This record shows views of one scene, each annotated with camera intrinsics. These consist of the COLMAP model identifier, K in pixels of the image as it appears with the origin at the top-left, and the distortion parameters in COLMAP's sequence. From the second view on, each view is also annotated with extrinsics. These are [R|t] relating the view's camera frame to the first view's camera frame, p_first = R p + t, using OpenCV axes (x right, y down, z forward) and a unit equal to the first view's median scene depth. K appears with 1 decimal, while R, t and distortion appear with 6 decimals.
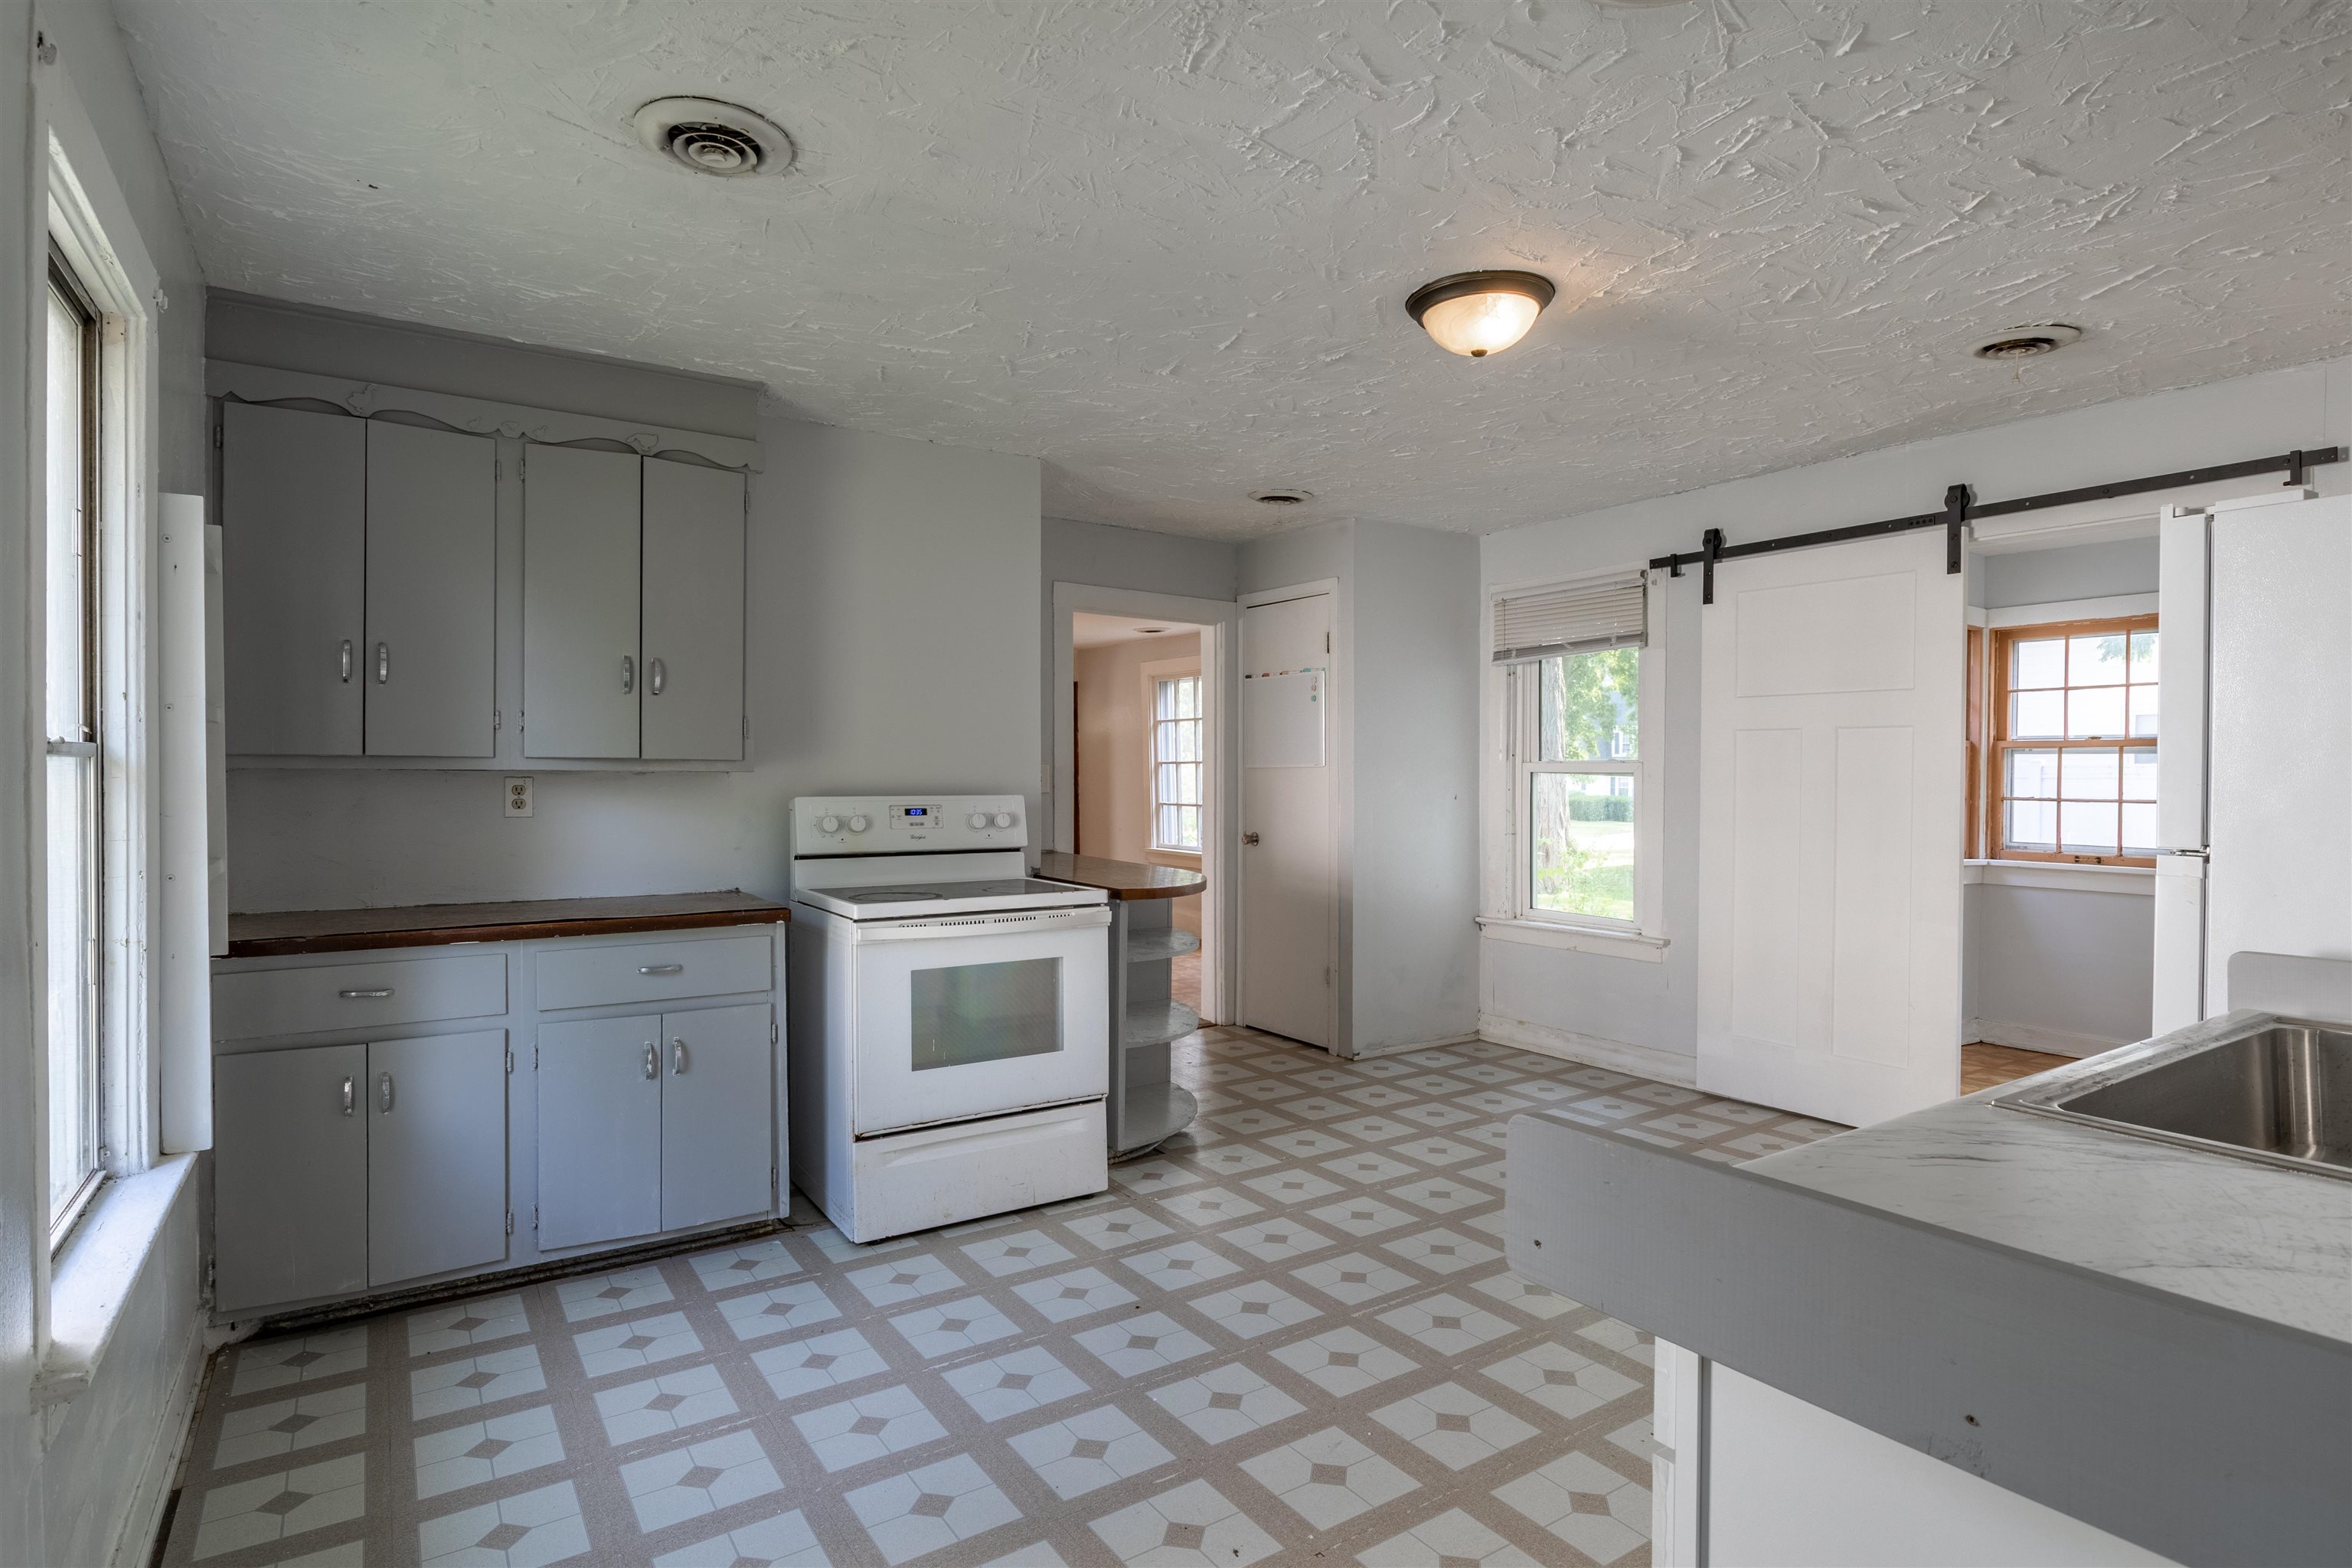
lens RADIAL K [[1196.7, 0, 1183.2], [0, 1196.7, 783.0], [0, 0, 1]] dist [-0.002105, -0.003509]
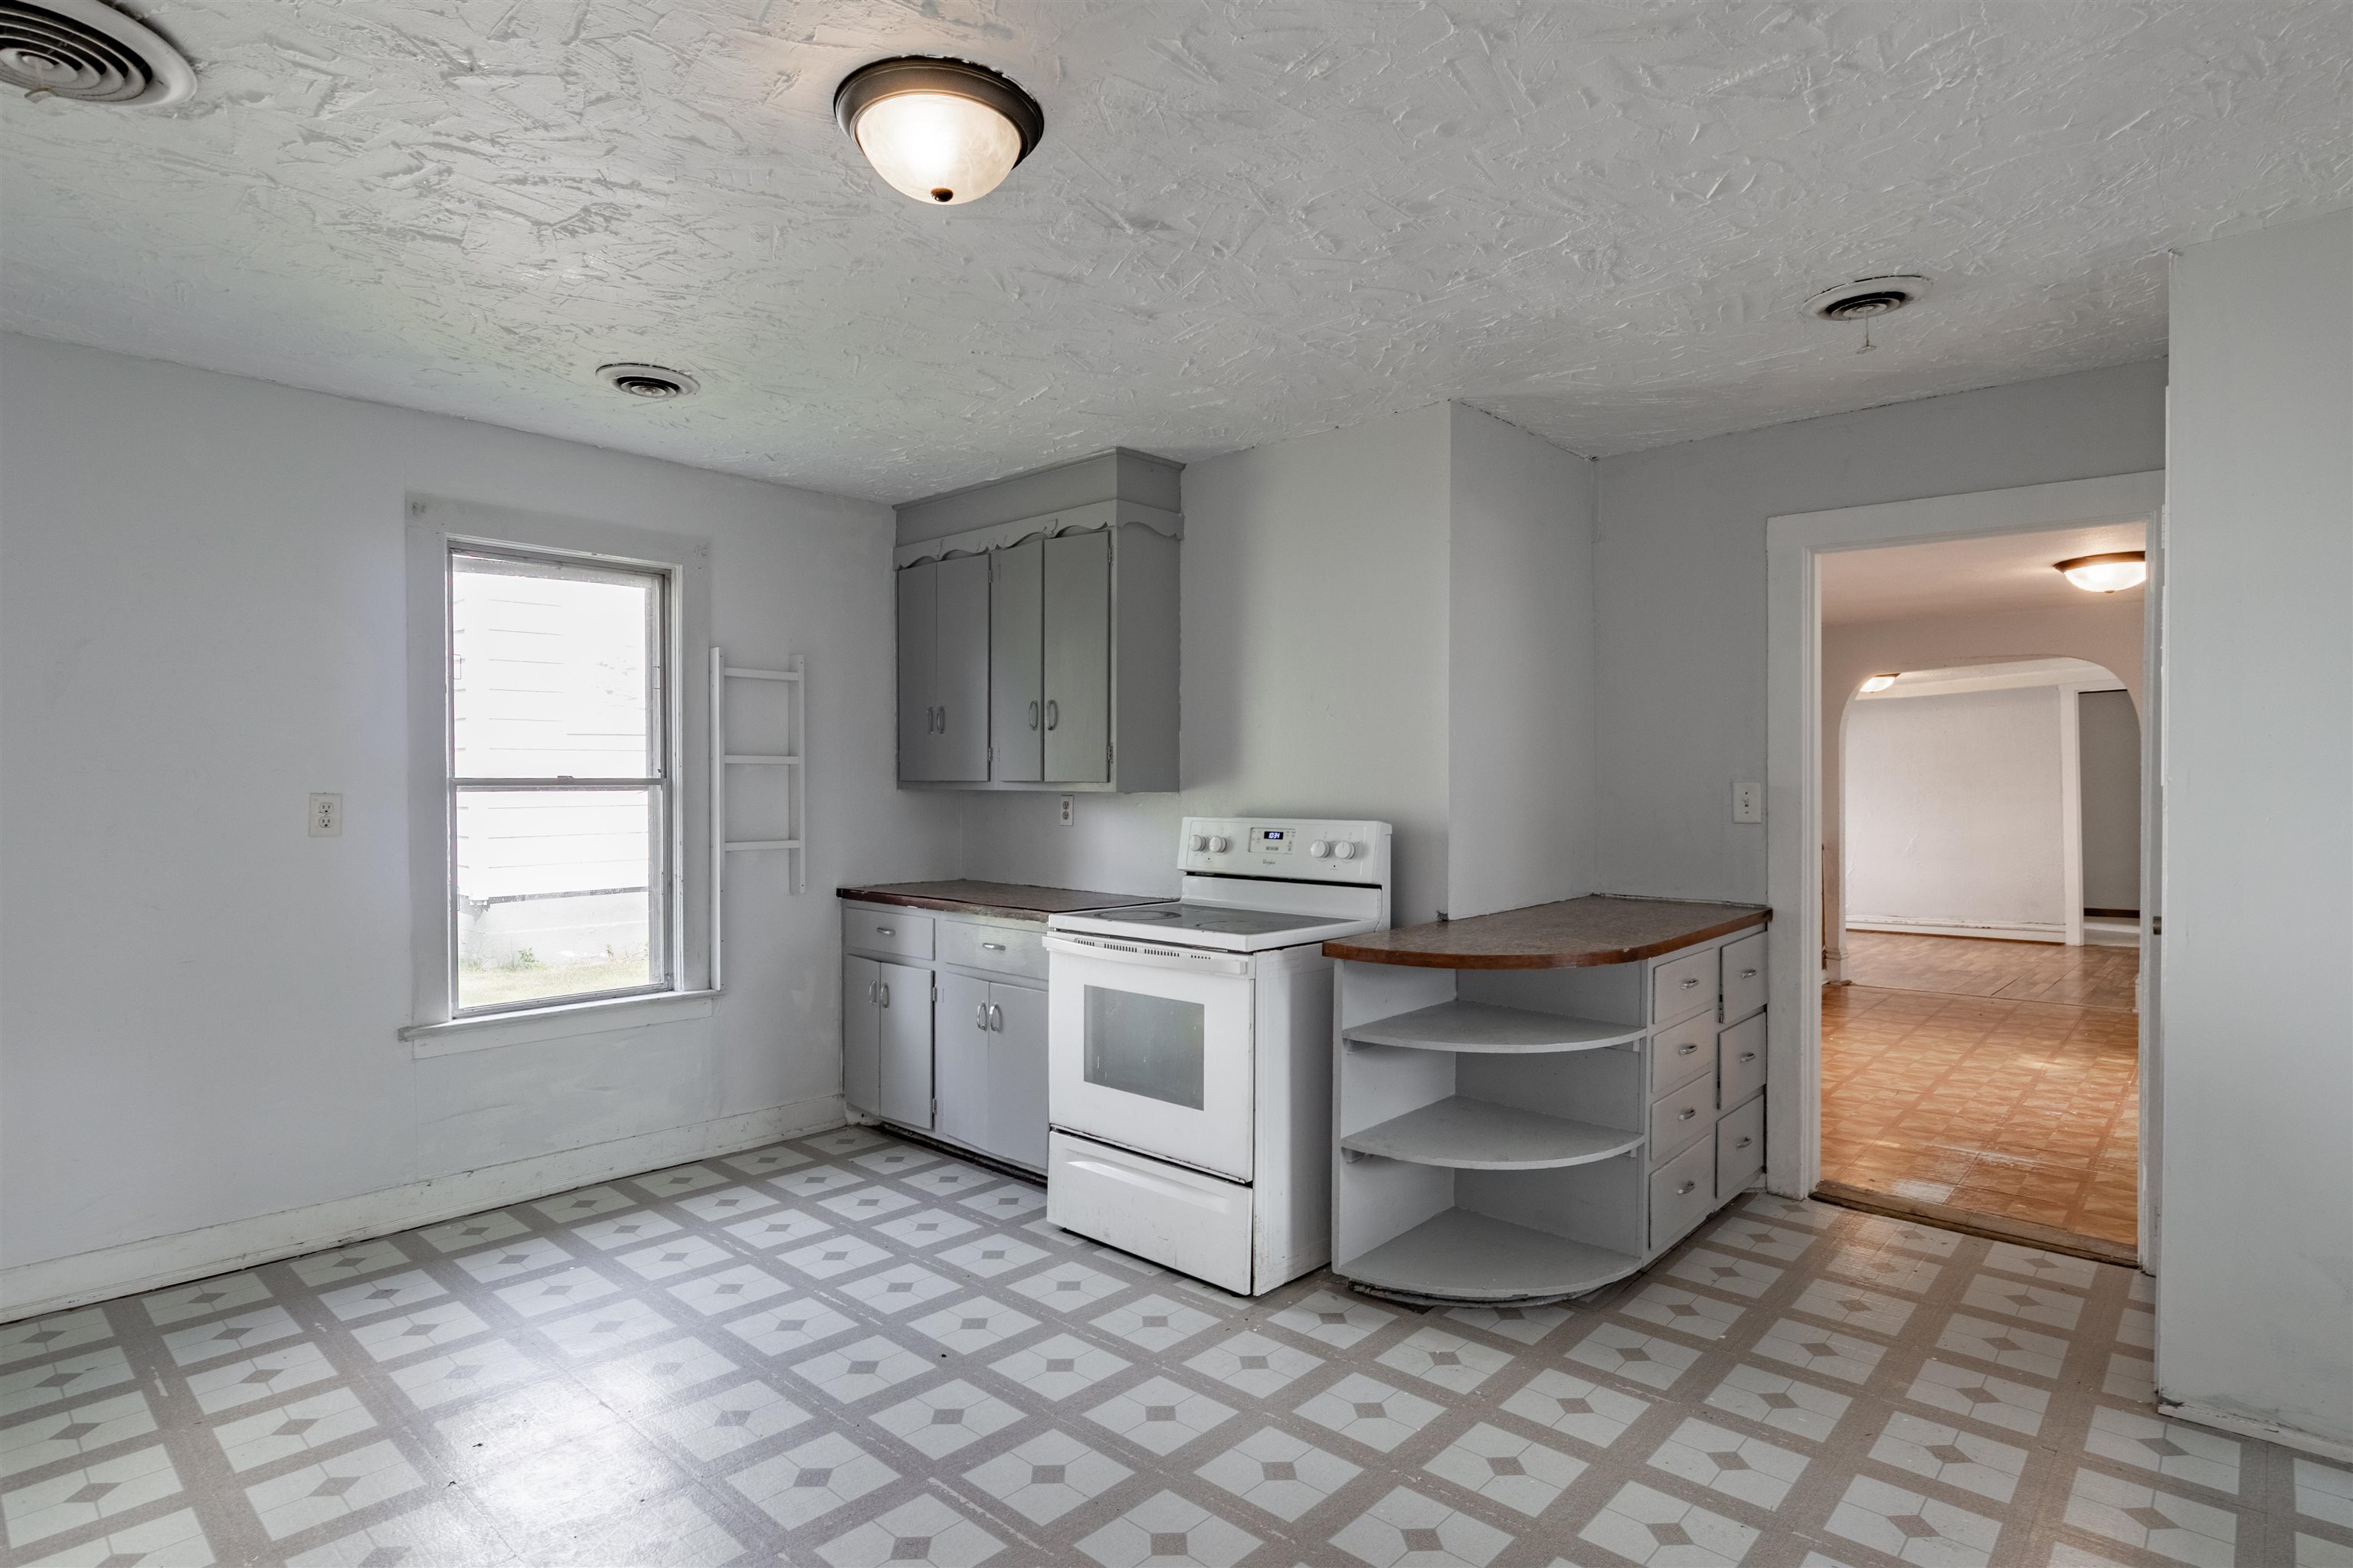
lens RADIAL K [[1216.5, 0, 1161.9], [0, 1216.5, 798.1], [0, 0, 1]] dist [-0.011010, 0.000717]
pose [[0.238086, 0.006304, -0.971224, 0.815761], [-0.012231, 0.999919, 0.003492, -0.009010], [0.971167, 0.011048, 0.238144, 0.813911]]
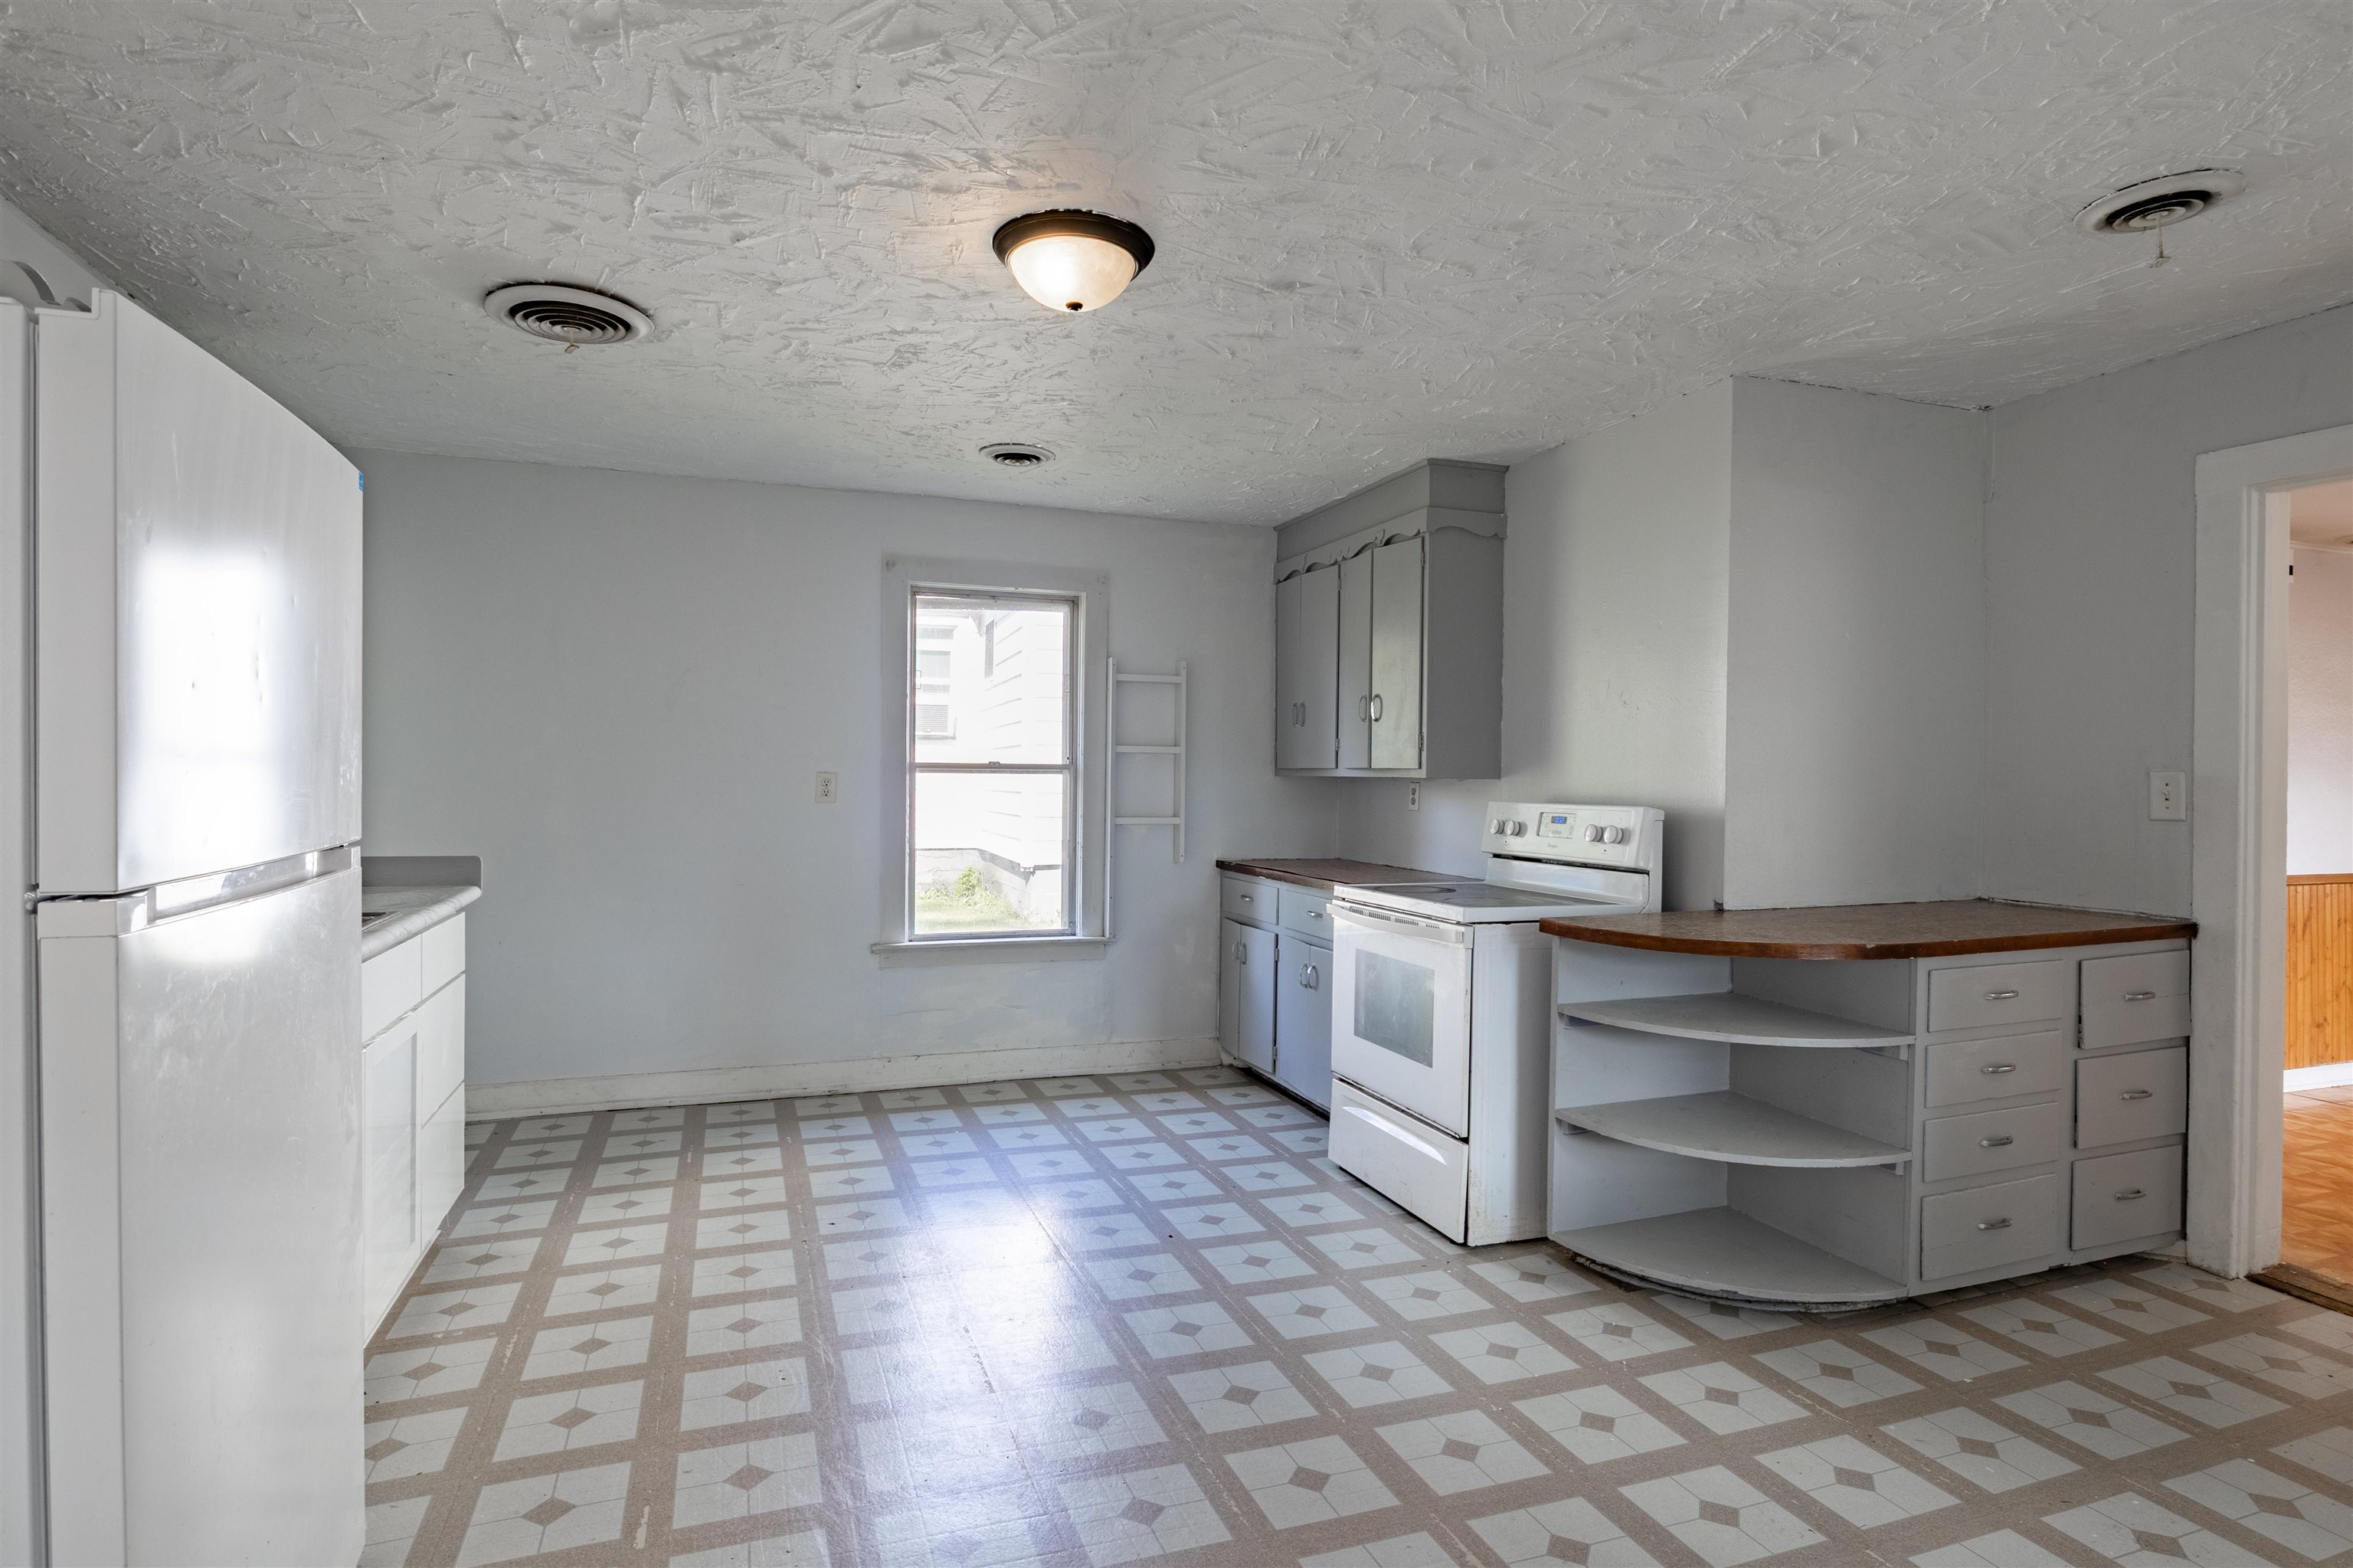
lens RADIAL K [[1216.5, 0, 1208.0], [0, 1216.5, 788.1], [0, 0, 1]] dist [-0.011010, 0.000717]
pose [[-0.226860, -0.003060, -0.973922, 0.958707], [-0.024050, 0.999708, 0.002461, 0.003880], [0.973630, 0.023981, -0.226868, 1.138529]]
